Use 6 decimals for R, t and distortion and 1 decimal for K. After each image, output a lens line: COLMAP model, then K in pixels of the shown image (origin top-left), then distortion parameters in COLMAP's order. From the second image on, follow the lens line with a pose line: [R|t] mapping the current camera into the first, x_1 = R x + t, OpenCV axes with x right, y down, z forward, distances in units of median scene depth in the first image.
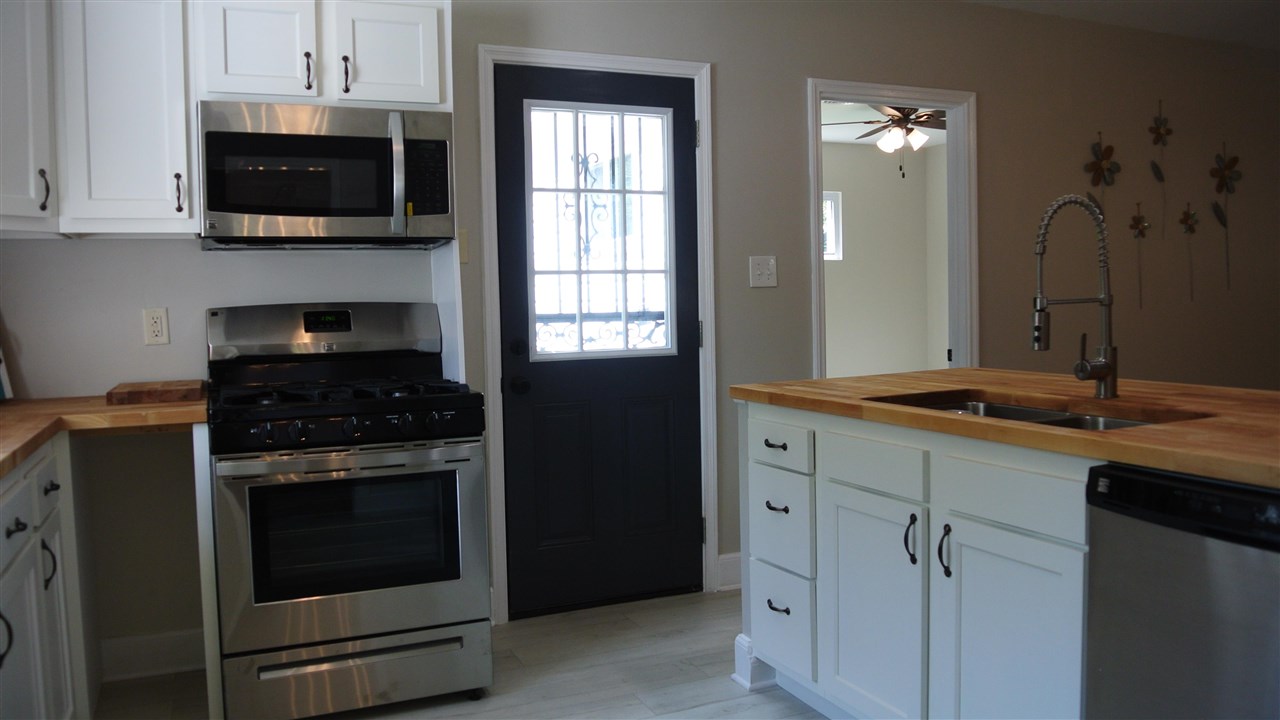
lens RADIAL K [[992.5, 0, 636.8], [0, 992.5, 355.2], [0, 0, 1]] dist [-0.090609, 0.036609]
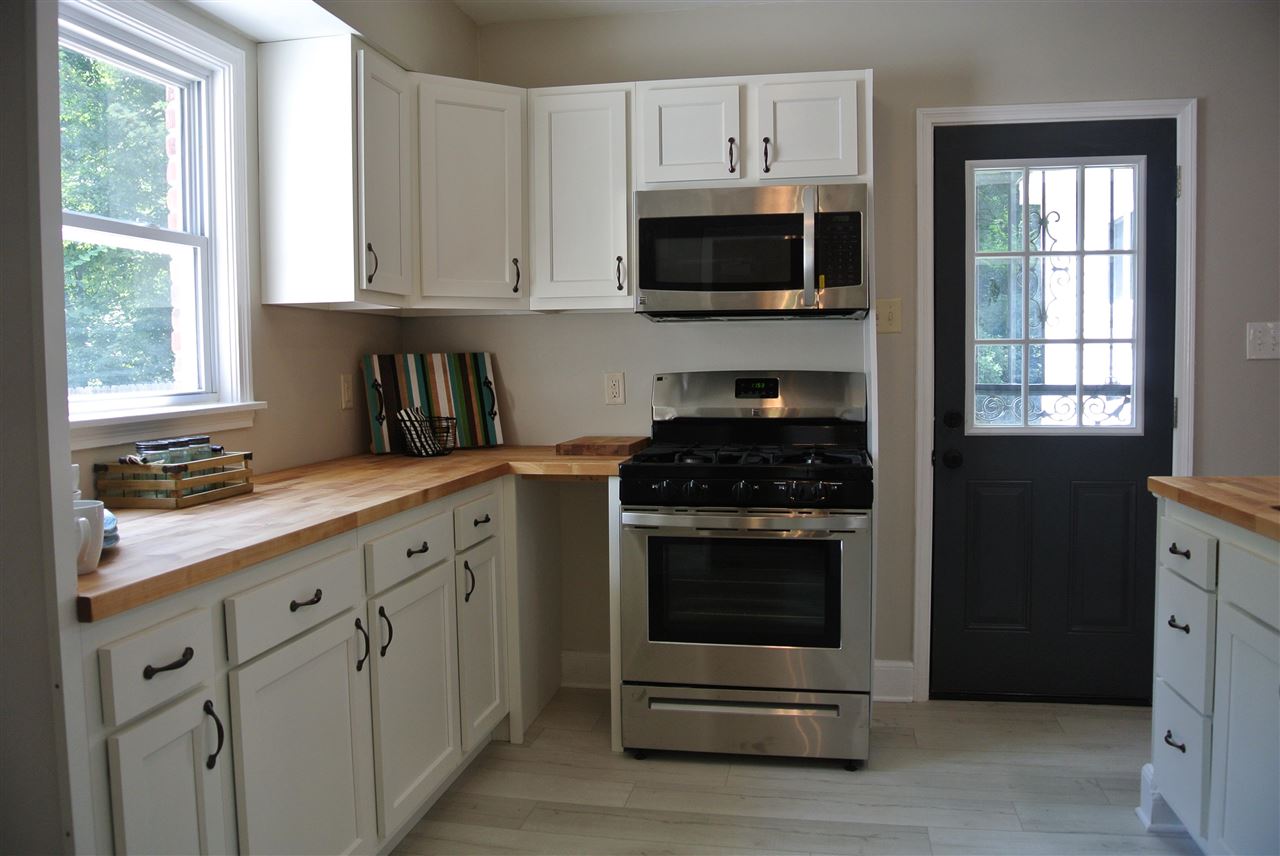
lens RADIAL K [[984.5, 0, 641.7], [0, 984.5, 422.0], [0, 0, 1]] dist [-0.086182, 0.027006]
pose [[0.827180, 0.045183, -0.560118, 0.187807], [-0.039400, 0.998972, 0.022399, -0.017617], [0.560554, 0.003541, 0.828110, 0.052781]]
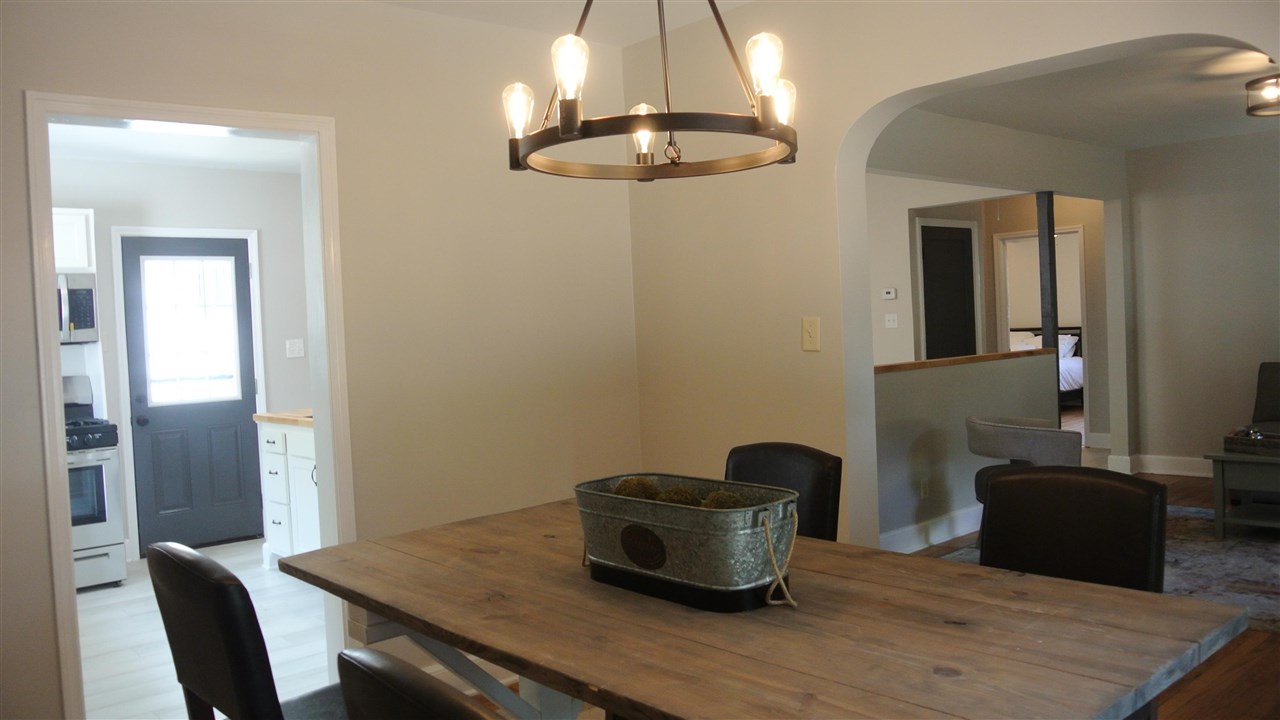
lens RADIAL K [[992.5, 0, 635.0], [0, 992.5, 357.2], [0, 0, 1]] dist [-0.090609, 0.036609]
pose [[0.949632, -0.030116, 0.311918, 0.200430], [0.042811, 0.998507, -0.033932, 0.015454], [-0.310430, 0.045576, 0.949503, -1.018683]]
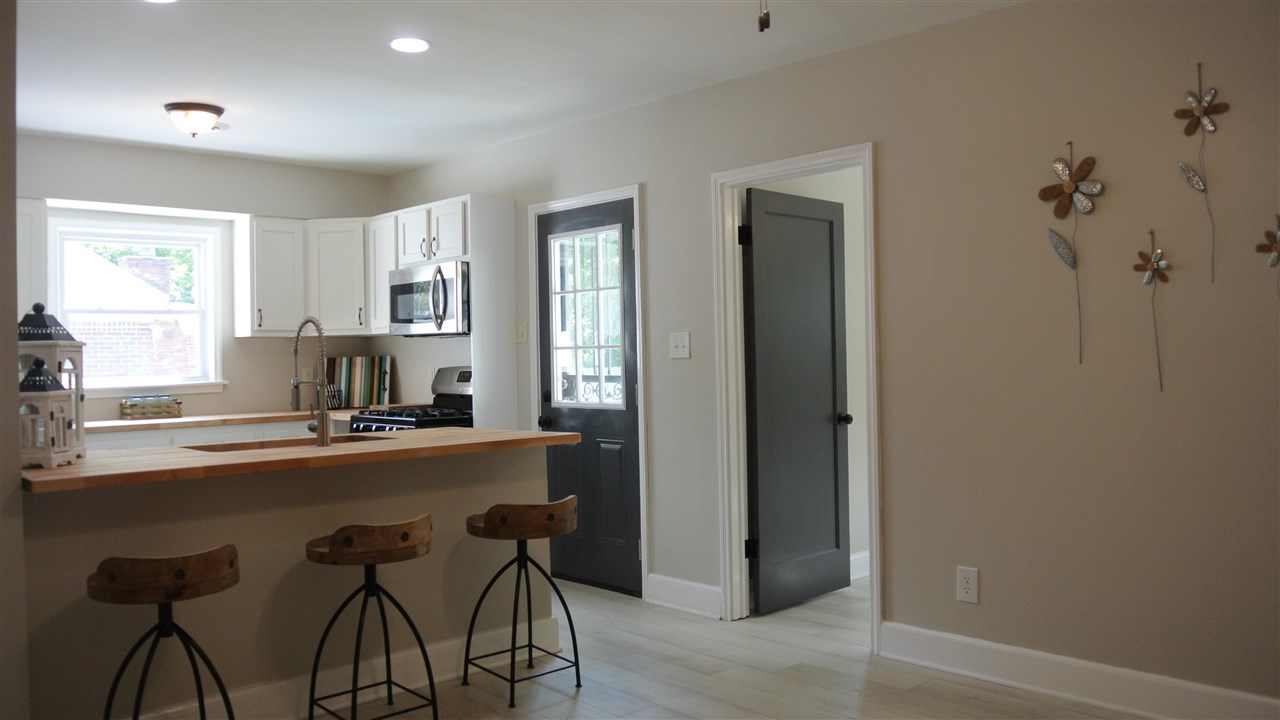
lens RADIAL K [[992.5, 0, 644.4], [0, 992.5, 358.0], [0, 0, 1]] dist [-0.090609, 0.036609]
pose [[0.344929, 0.016180, -0.938489, 1.594097], [-0.042714, 0.999086, 0.001526, -0.089255], [0.937656, 0.039560, 0.345305, 0.707725]]
